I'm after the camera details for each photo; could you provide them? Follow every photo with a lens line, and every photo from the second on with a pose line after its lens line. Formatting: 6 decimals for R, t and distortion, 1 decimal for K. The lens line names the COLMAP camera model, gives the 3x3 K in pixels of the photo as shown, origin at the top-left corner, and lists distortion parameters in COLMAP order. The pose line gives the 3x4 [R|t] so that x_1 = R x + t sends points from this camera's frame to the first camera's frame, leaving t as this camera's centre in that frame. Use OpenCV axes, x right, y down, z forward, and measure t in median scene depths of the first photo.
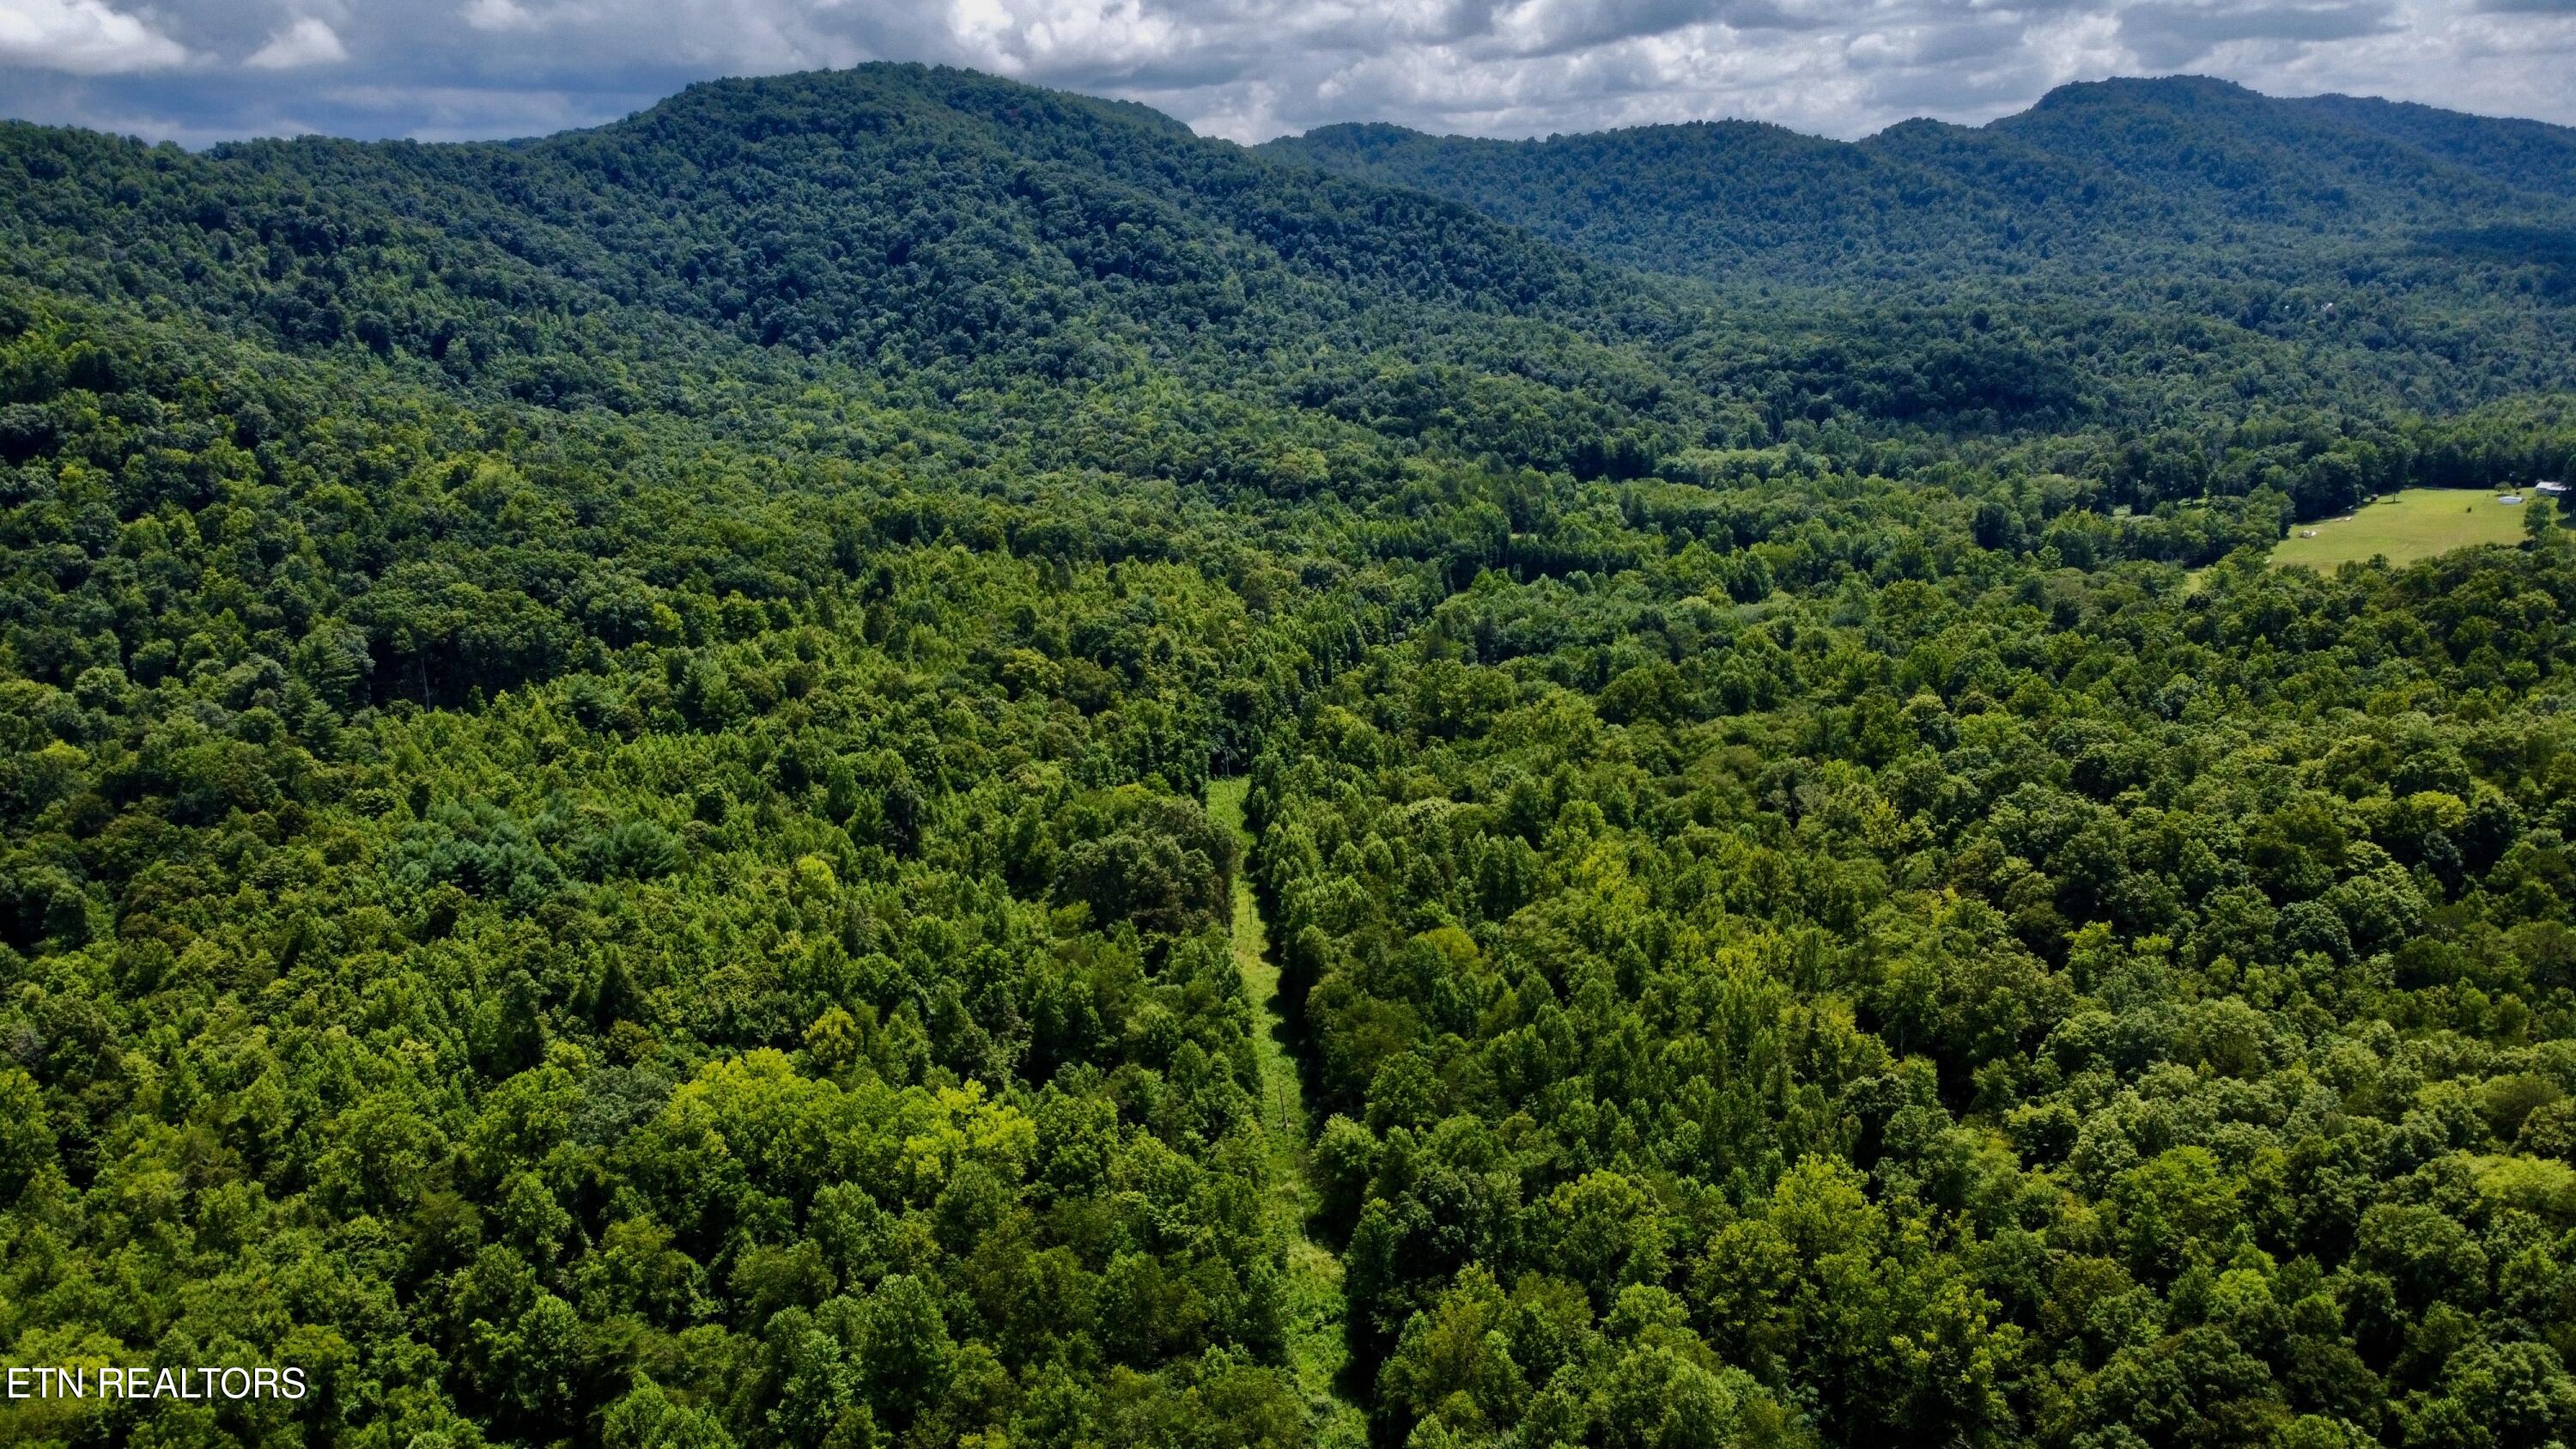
lens RADIAL K [[1945.5, 0, 1288.0], [0, 1945.5, 724.5], [0, 0, 1]] dist [-0.005053, 0.003040]
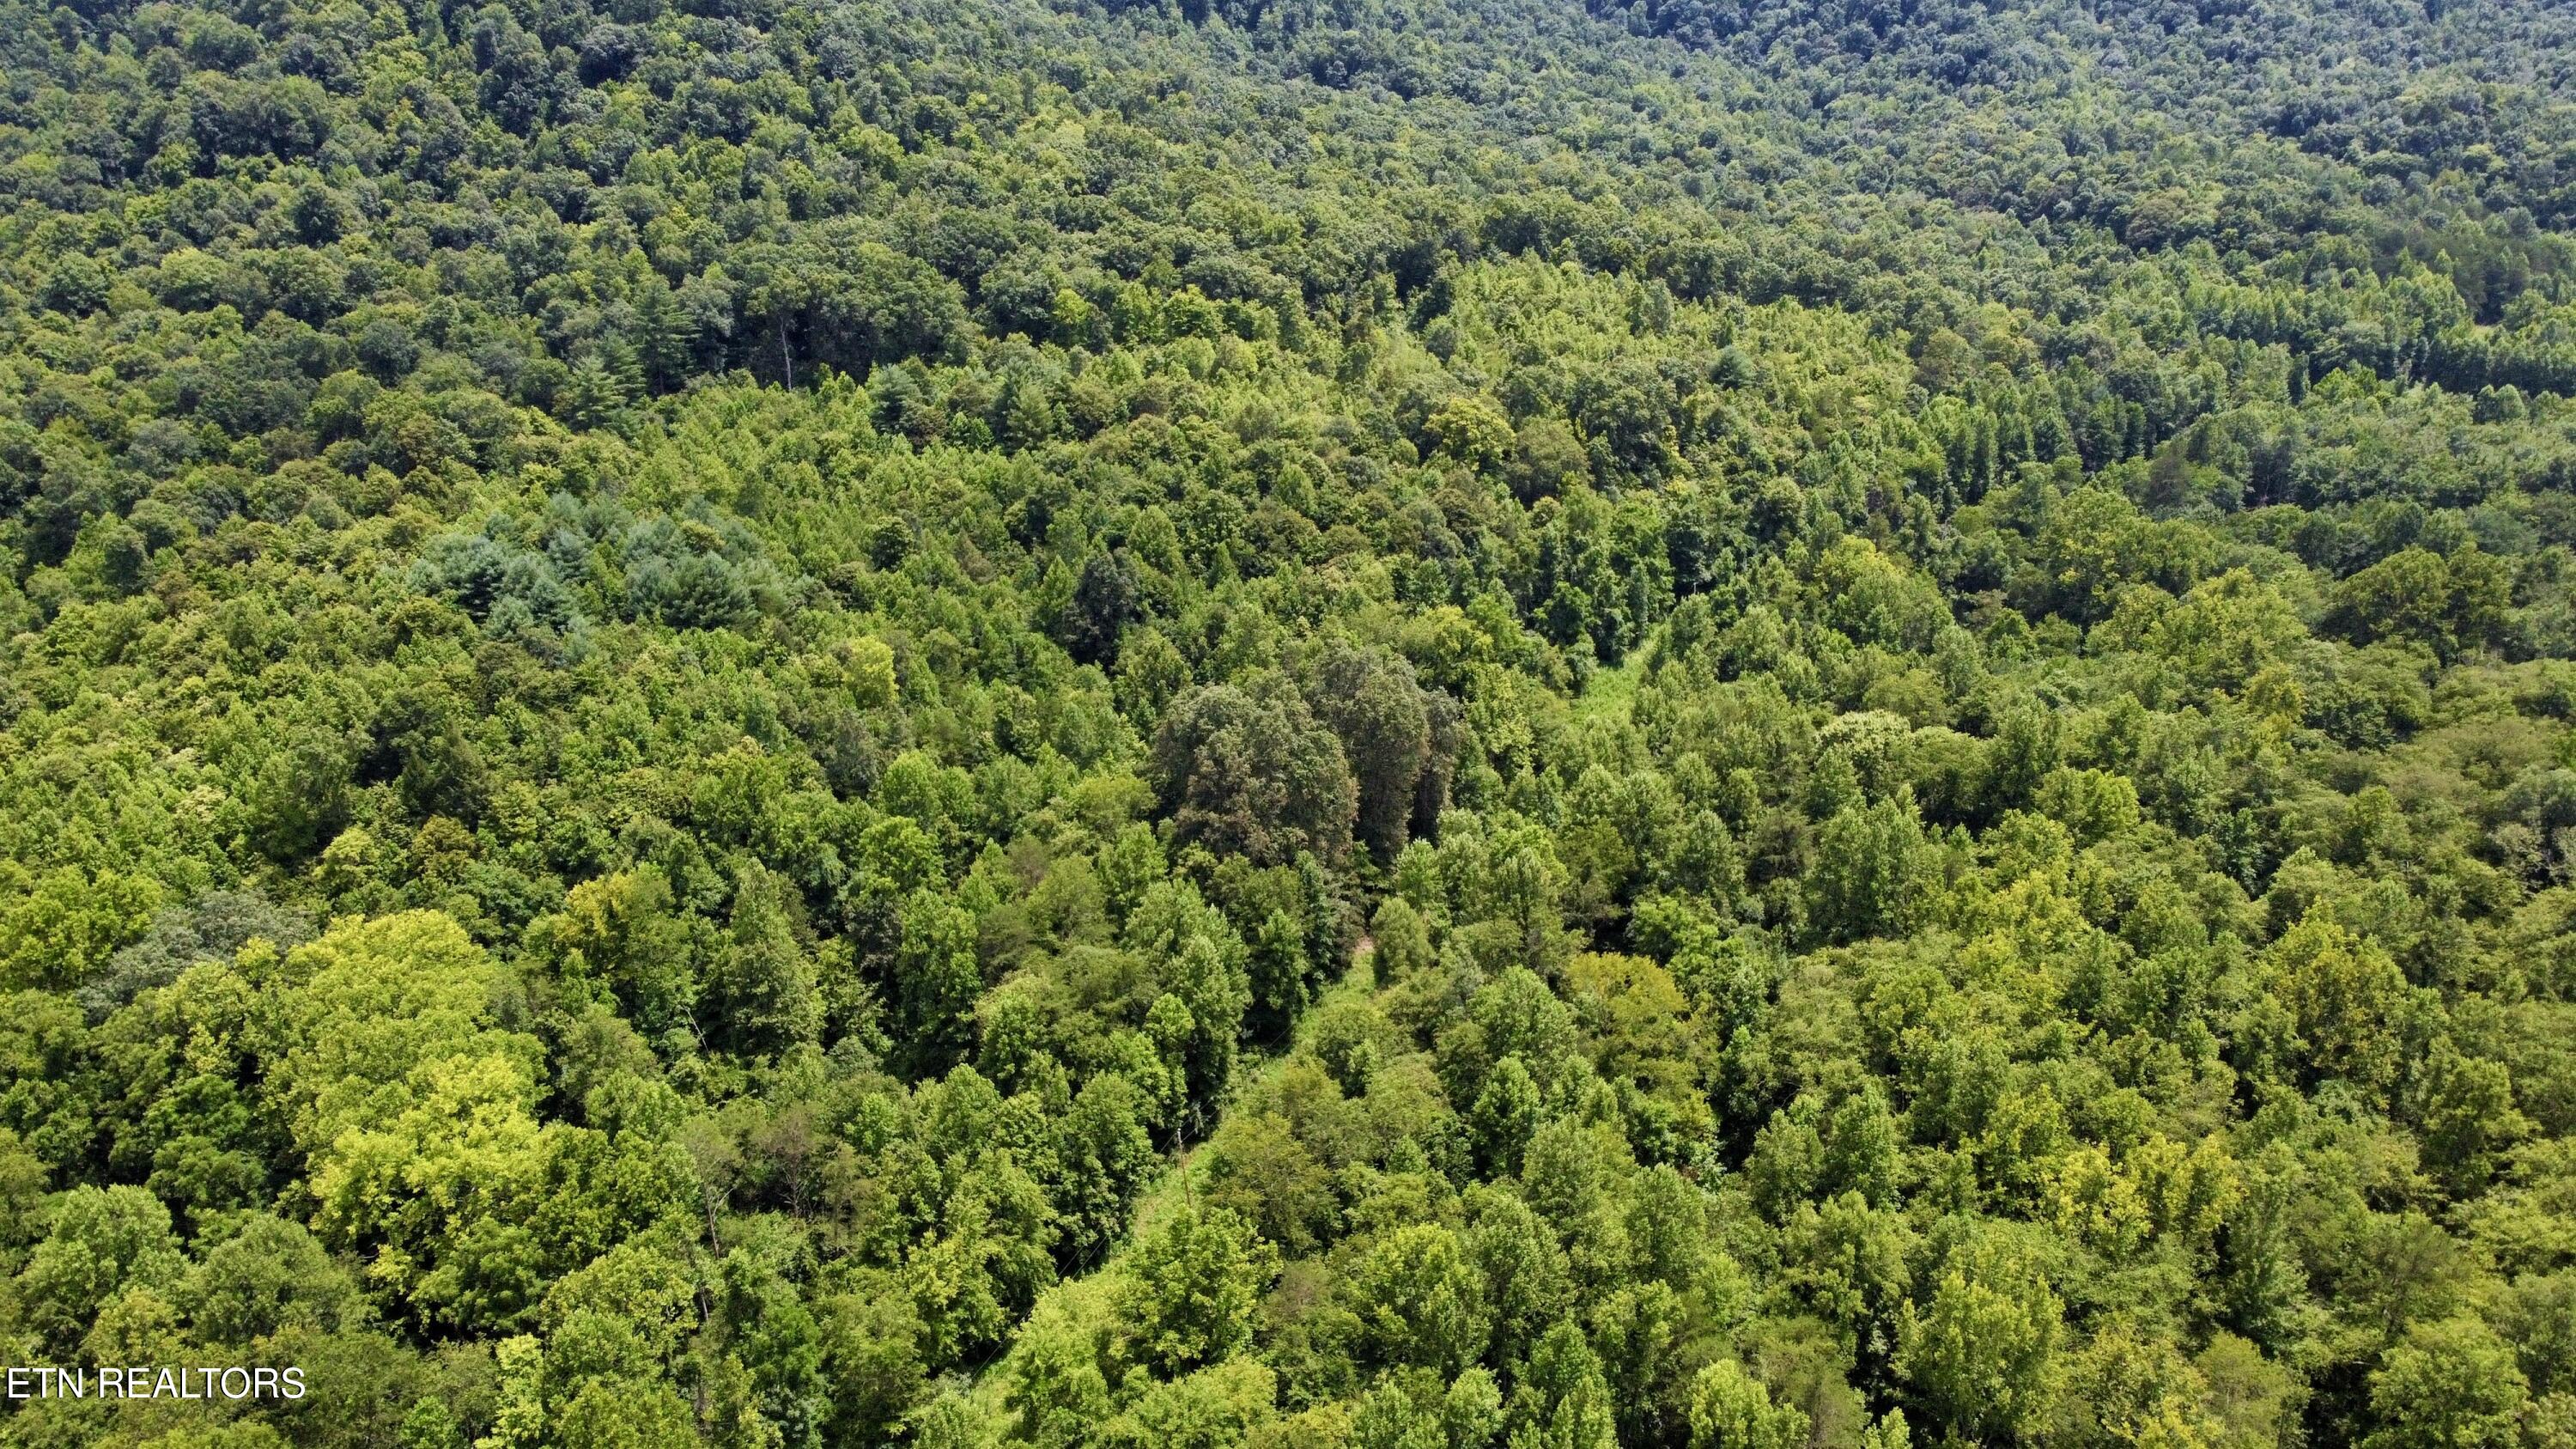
lens RADIAL K [[1769.2, 0, 1287.2], [0, 1769.2, 830.7], [0, 0, 1]] dist [0.004145, 0.002219]
pose [[0.849611, 0.235083, -0.472120, 0.076070], [-0.131861, 0.961419, 0.241427, -0.015448], [0.510661, -0.142865, 0.847830, 0.163552]]
